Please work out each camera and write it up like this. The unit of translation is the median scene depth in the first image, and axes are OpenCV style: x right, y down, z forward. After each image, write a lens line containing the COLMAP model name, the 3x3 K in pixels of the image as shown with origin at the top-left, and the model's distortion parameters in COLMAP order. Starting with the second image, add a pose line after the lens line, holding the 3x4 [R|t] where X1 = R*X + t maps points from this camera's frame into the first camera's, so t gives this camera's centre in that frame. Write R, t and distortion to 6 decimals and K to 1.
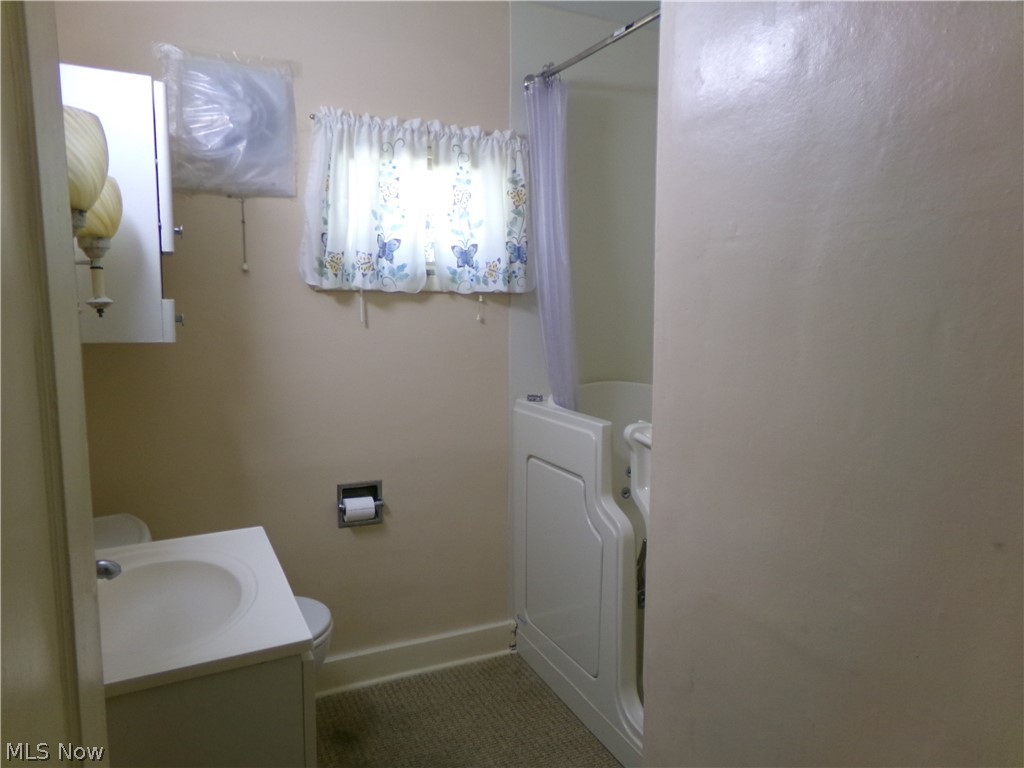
lens RADIAL K [[699.5, 0, 508.2], [0, 699.5, 390.8], [0, 0, 1]] dist [-0.039177, 0.066209]
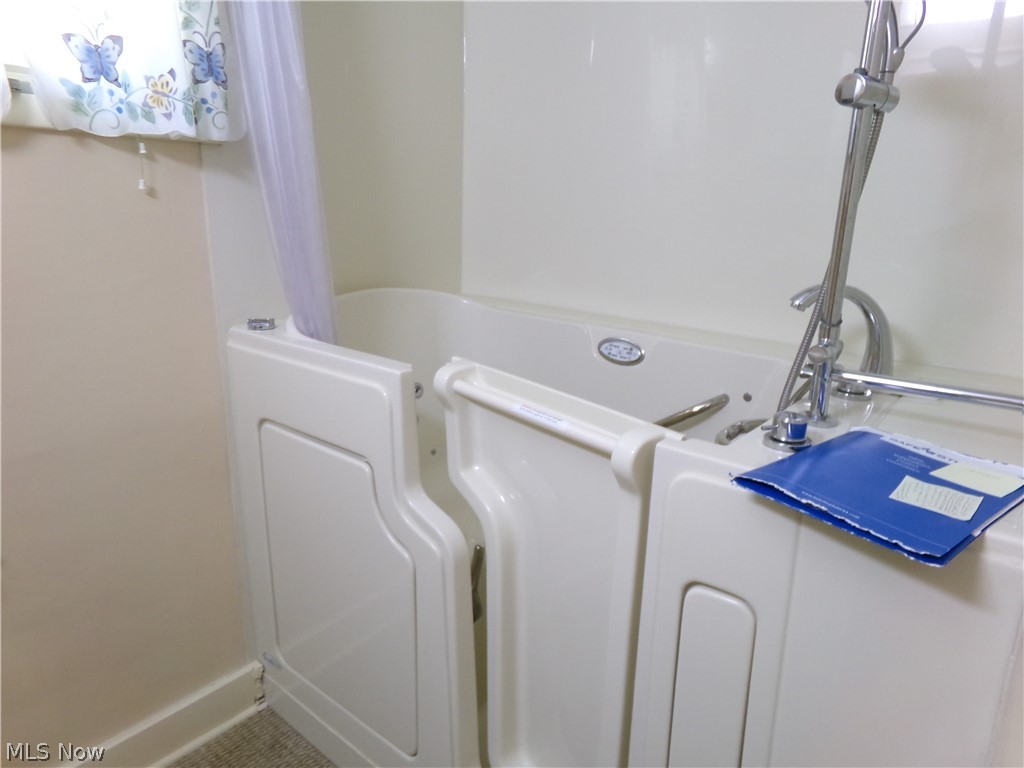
lens RADIAL K [[699.5, 0, 508.2], [0, 699.5, 390.8], [0, 0, 1]] dist [-0.039177, 0.066209]
pose [[0.910031, -0.099093, 0.402522, -0.017339], [0.036658, 0.986442, 0.159964, -0.022611], [-0.412916, -0.130817, 0.901325, 0.375255]]
